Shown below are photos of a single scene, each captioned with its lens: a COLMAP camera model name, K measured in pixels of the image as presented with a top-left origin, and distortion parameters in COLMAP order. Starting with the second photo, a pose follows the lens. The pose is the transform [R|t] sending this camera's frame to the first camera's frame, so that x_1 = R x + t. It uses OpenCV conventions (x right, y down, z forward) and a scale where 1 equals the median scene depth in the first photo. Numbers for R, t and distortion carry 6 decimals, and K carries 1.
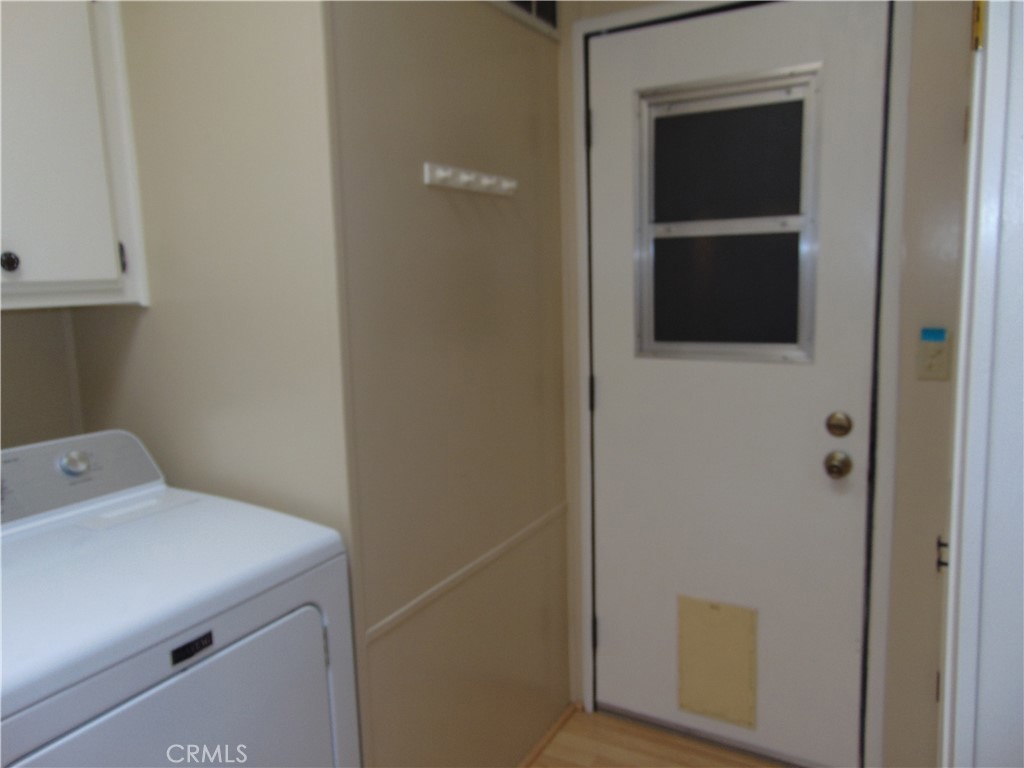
lens RADIAL K [[755.0, 0, 510.1], [0, 755.0, 399.9], [0, 0, 1]] dist [-0.005864, -0.001454]
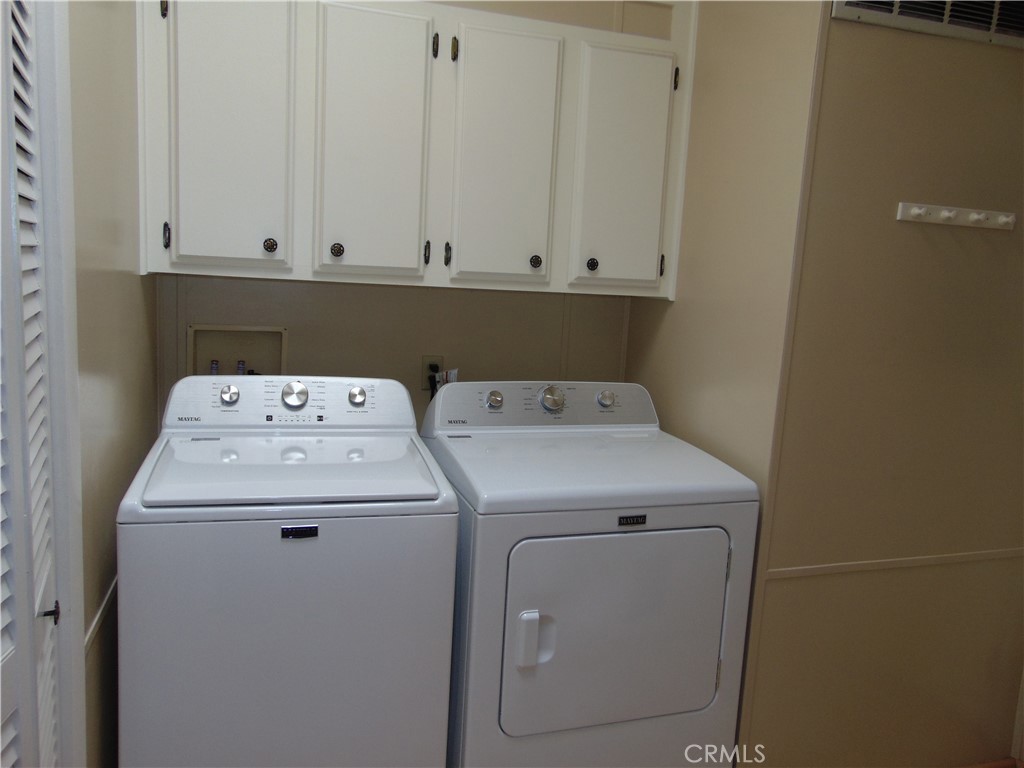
lens RADIAL K [[758.5, 0, 512.0], [0, 758.5, 384.0], [0, 0, 1]] dist [-0.000874, 0.000053]
pose [[0.729089, 0.164134, -0.664447, 0.281508], [-0.186866, 0.981671, 0.037450, 0.032564], [0.658415, 0.096858, 0.746397, -0.252539]]
